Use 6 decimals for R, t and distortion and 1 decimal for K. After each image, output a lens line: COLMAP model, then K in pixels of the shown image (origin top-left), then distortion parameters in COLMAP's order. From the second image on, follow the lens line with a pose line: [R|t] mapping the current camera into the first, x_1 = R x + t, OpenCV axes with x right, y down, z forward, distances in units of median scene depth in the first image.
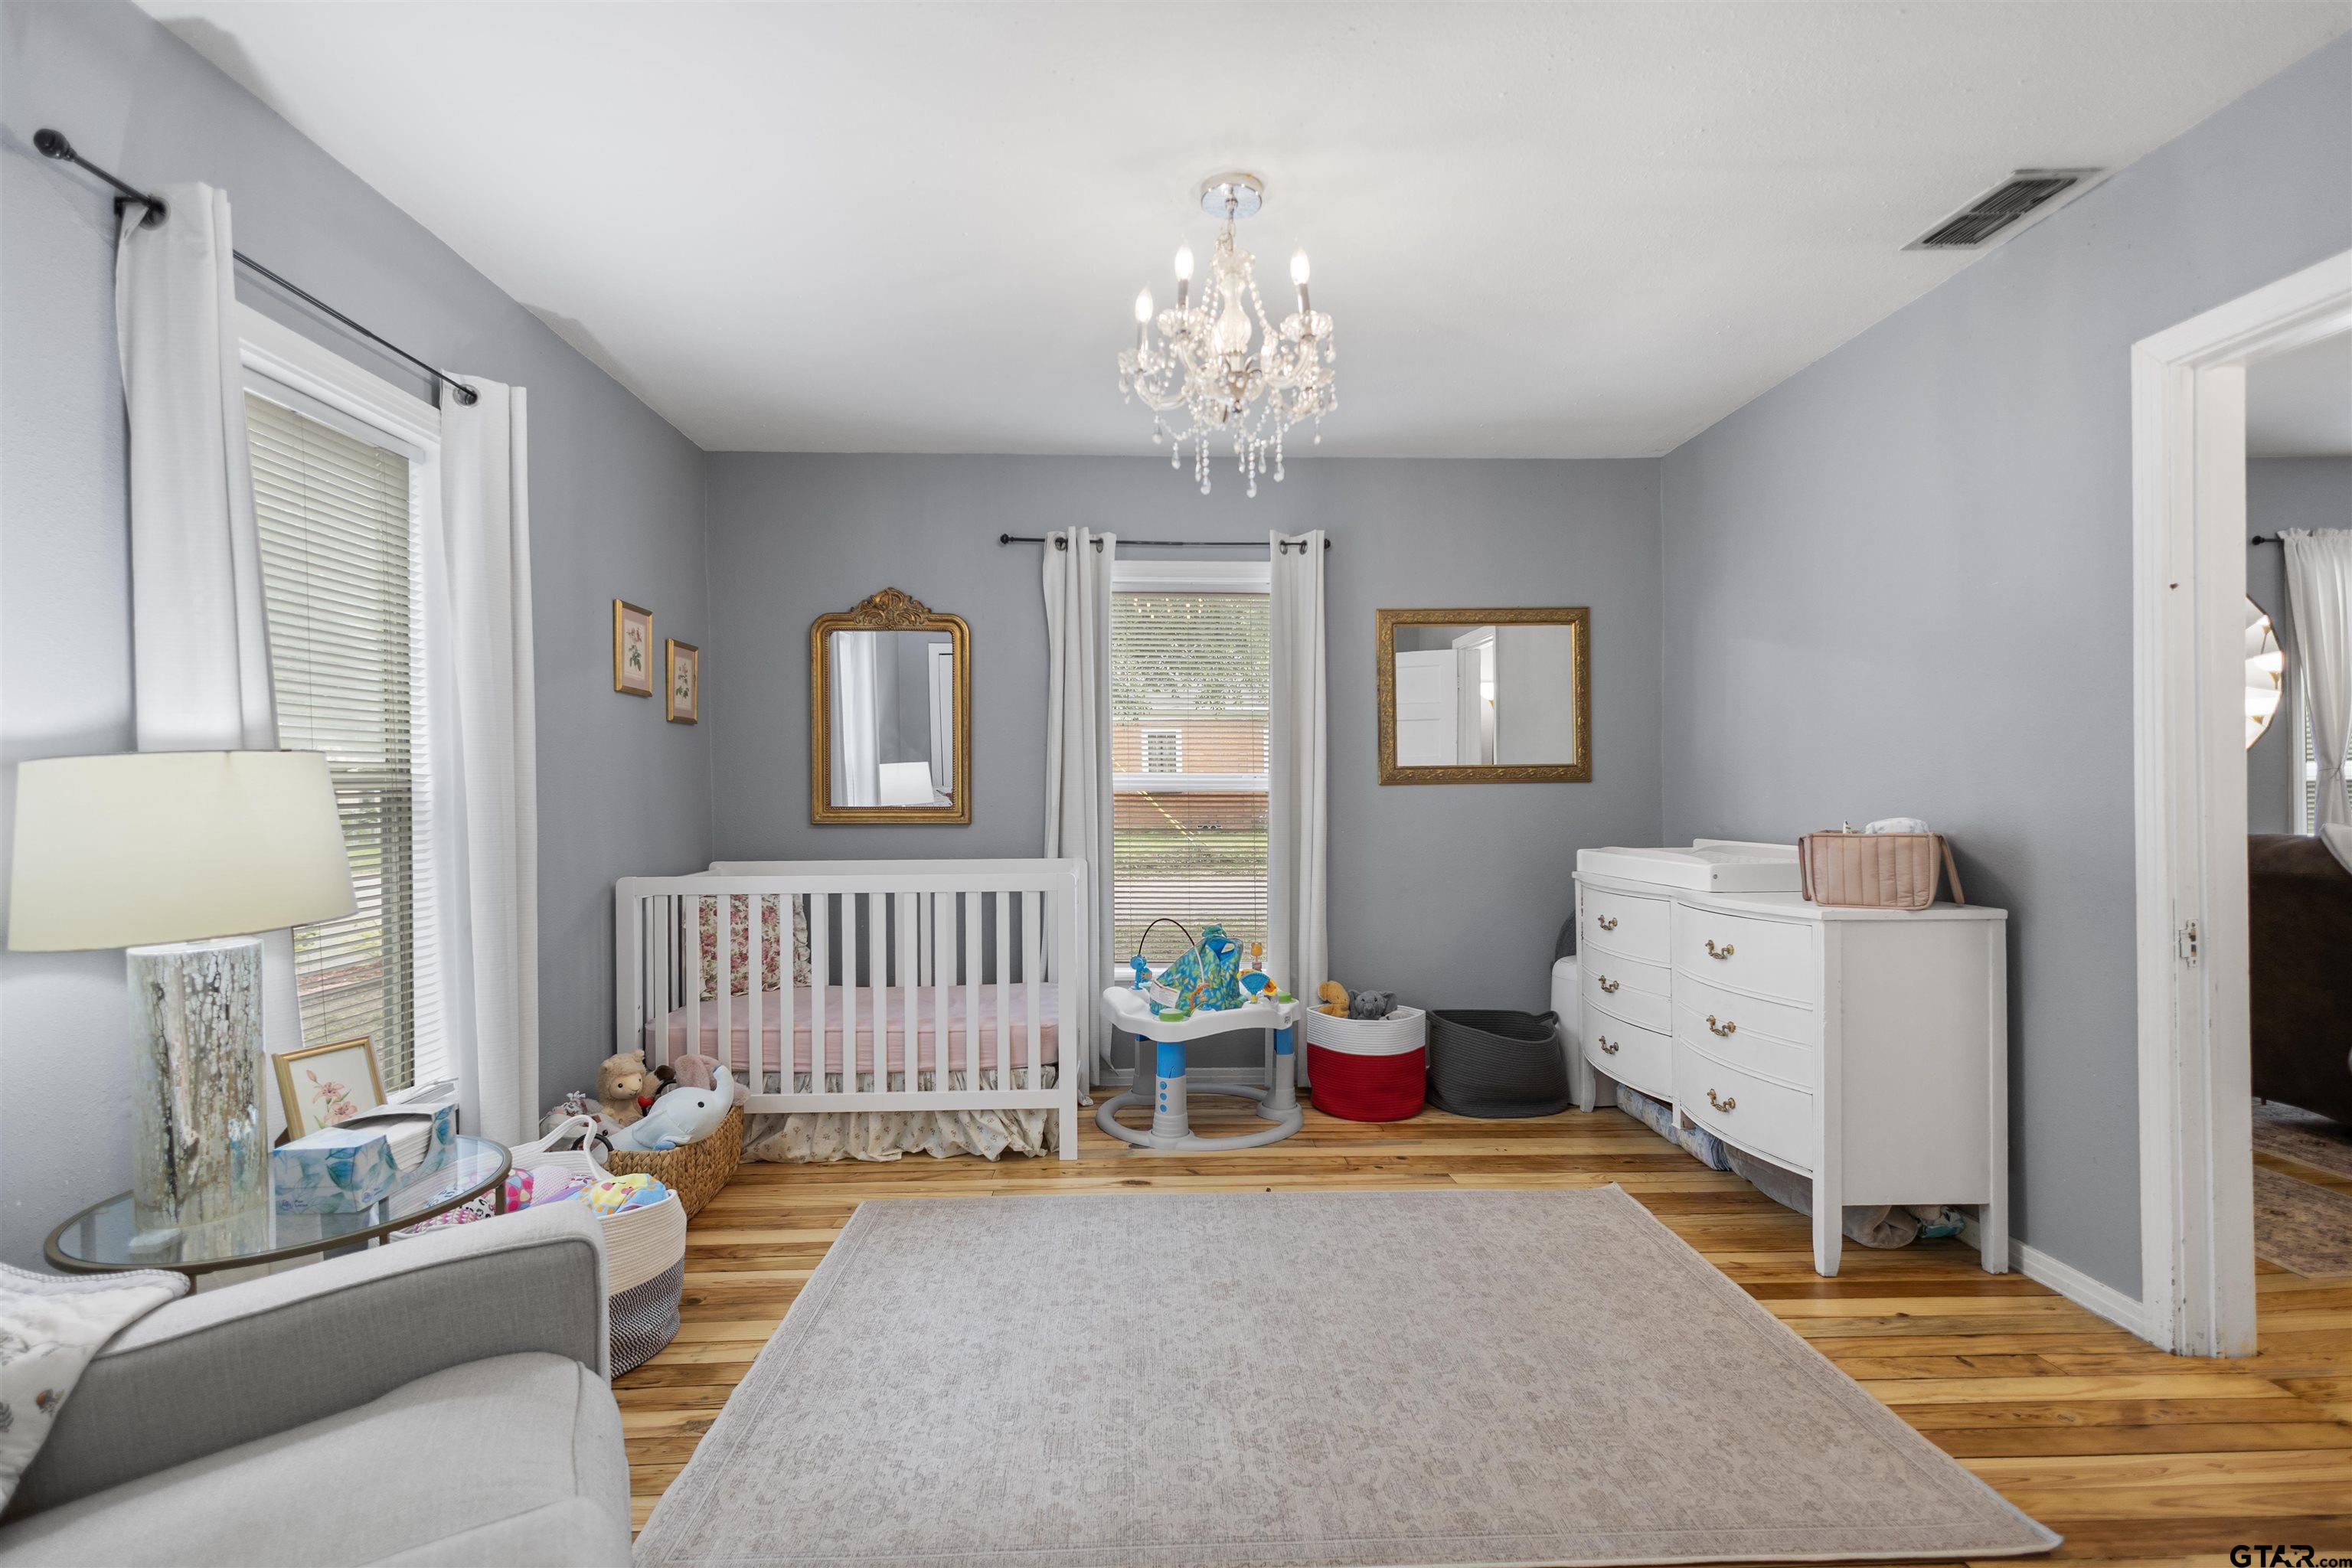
lens RADIAL K [[1099.0, 0, 1181.0], [0, 1099.0, 798.0], [0, 0, 1]] dist [0.007438, -0.003008]
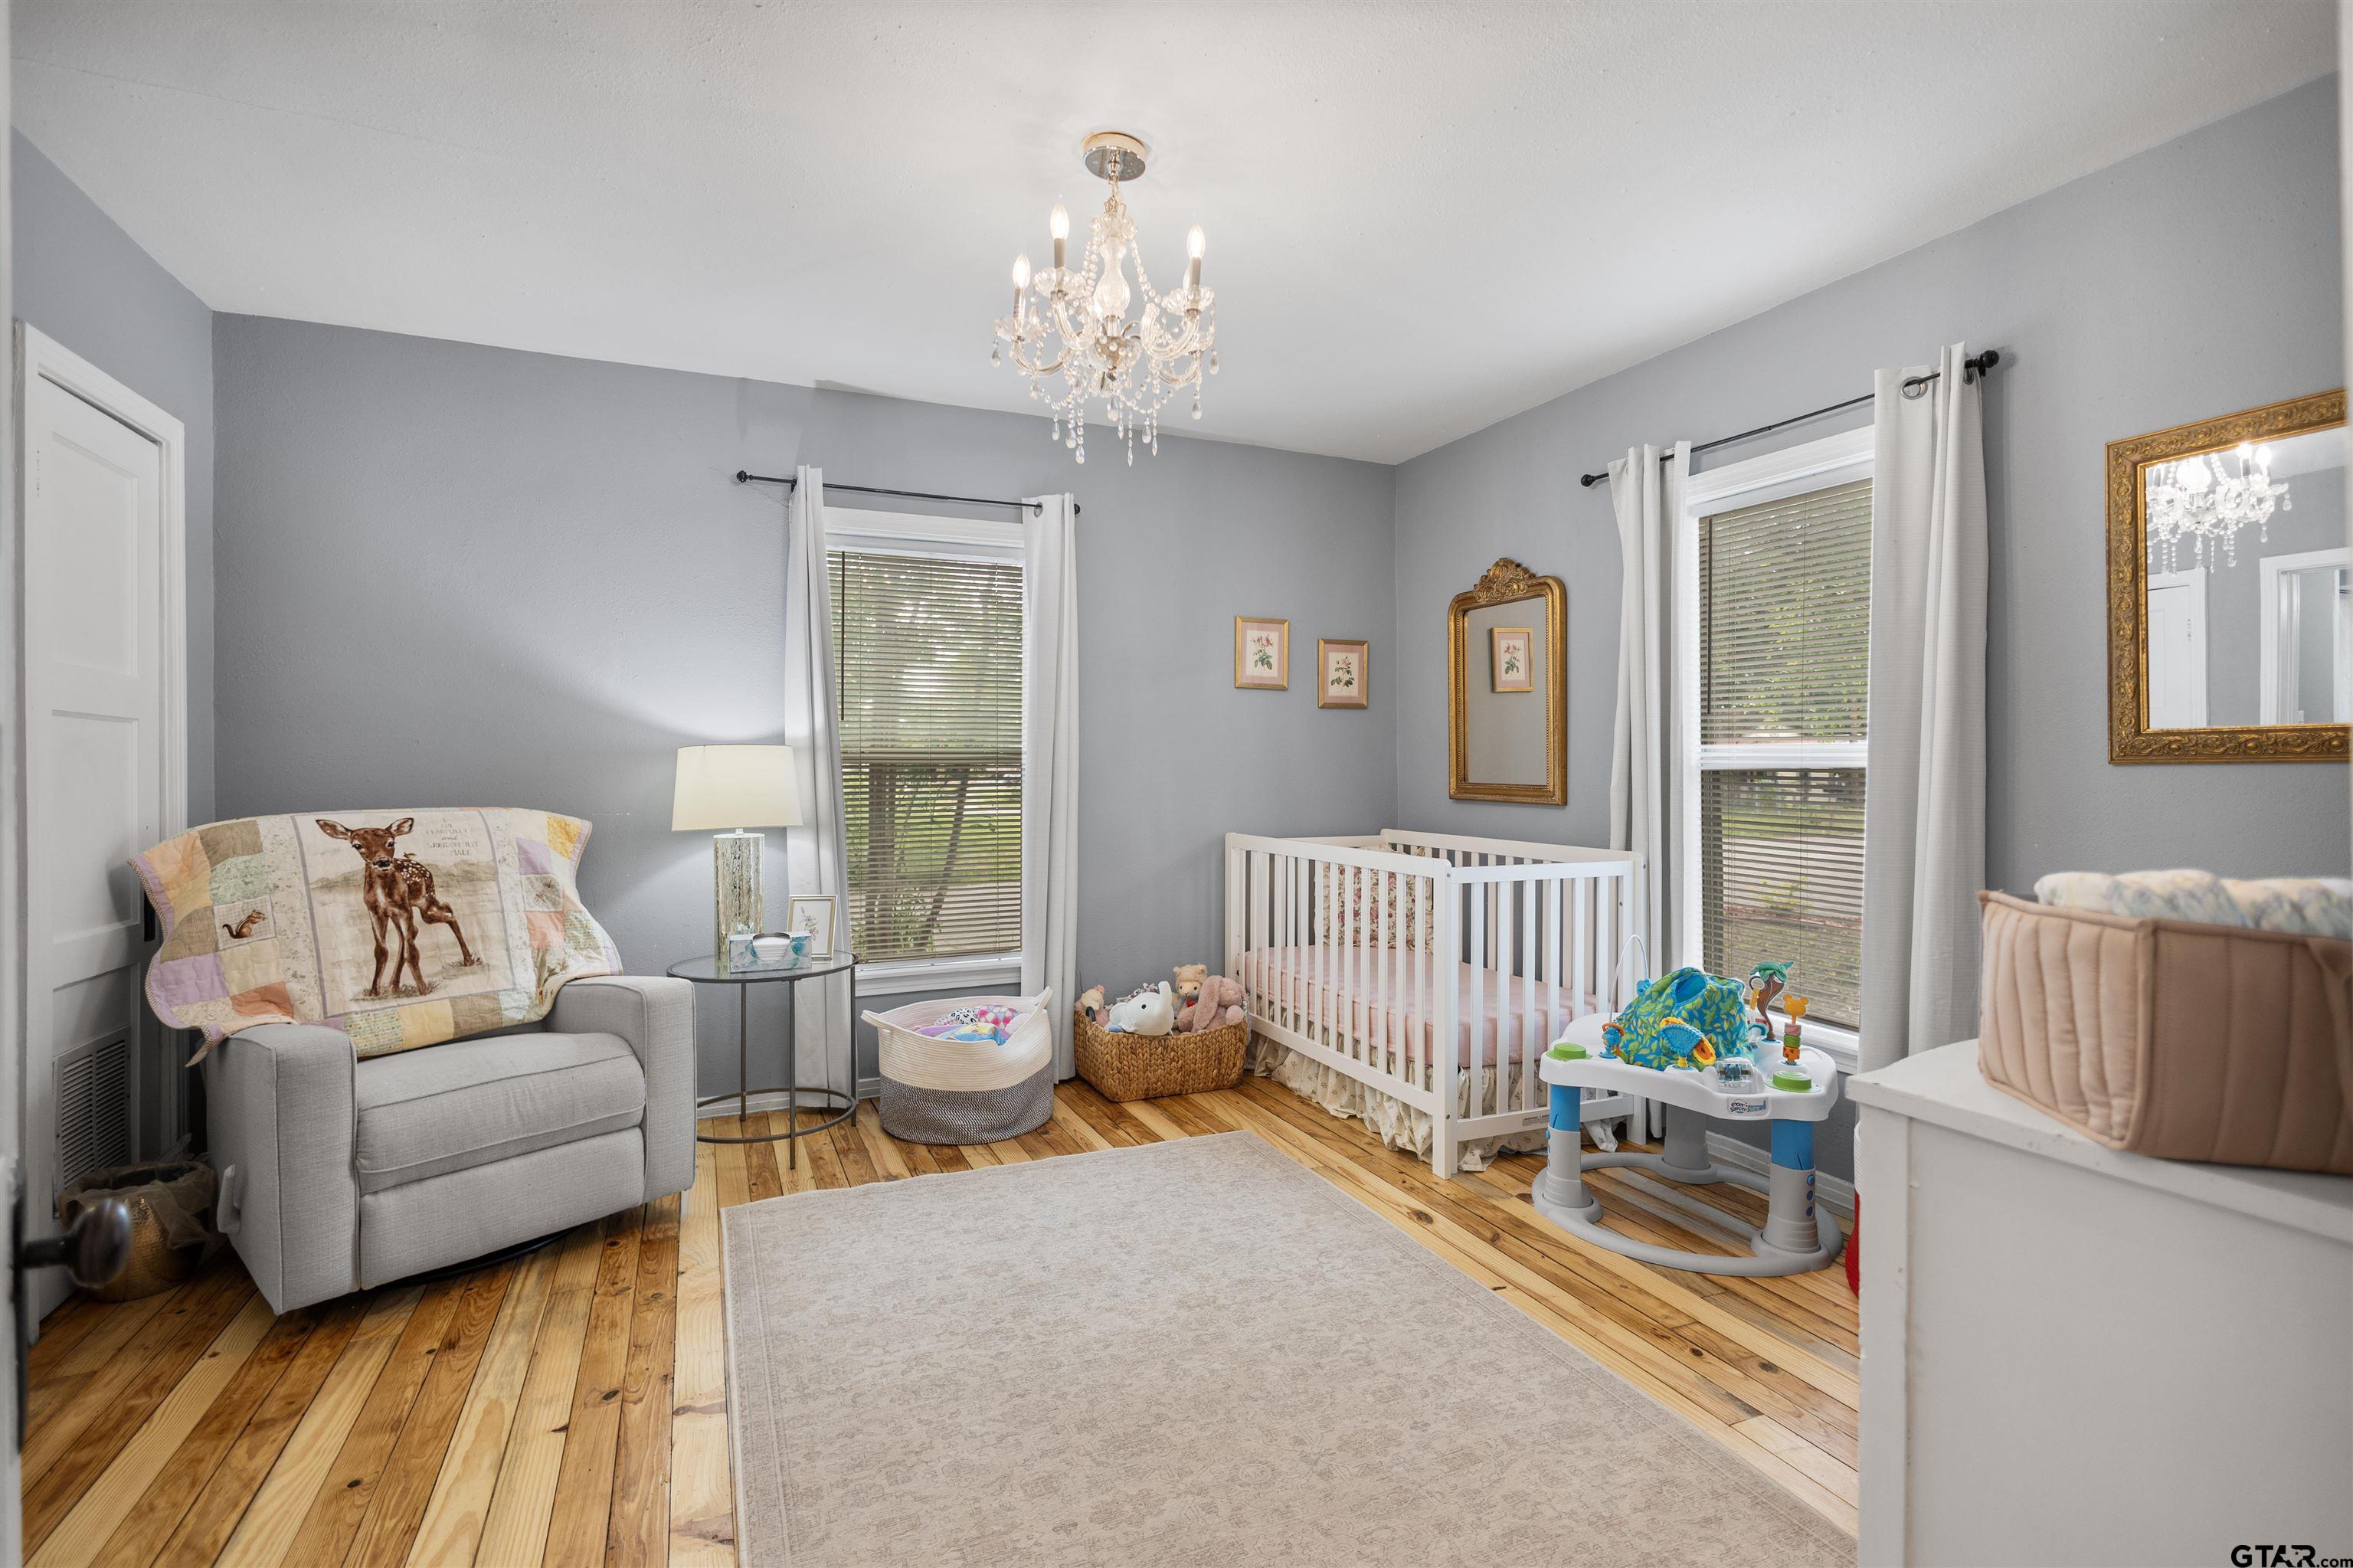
lens RADIAL K [[1099.5, 0, 1199.5], [0, 1099.5, 776.8], [0, 0, 1]] dist [0.007438, -0.003008]
pose [[0.382931, 0.015031, -0.923655, 0.617415], [-0.015371, 0.999833, 0.009898, -0.005130], [0.923649, 0.010407, 0.383098, 0.441910]]
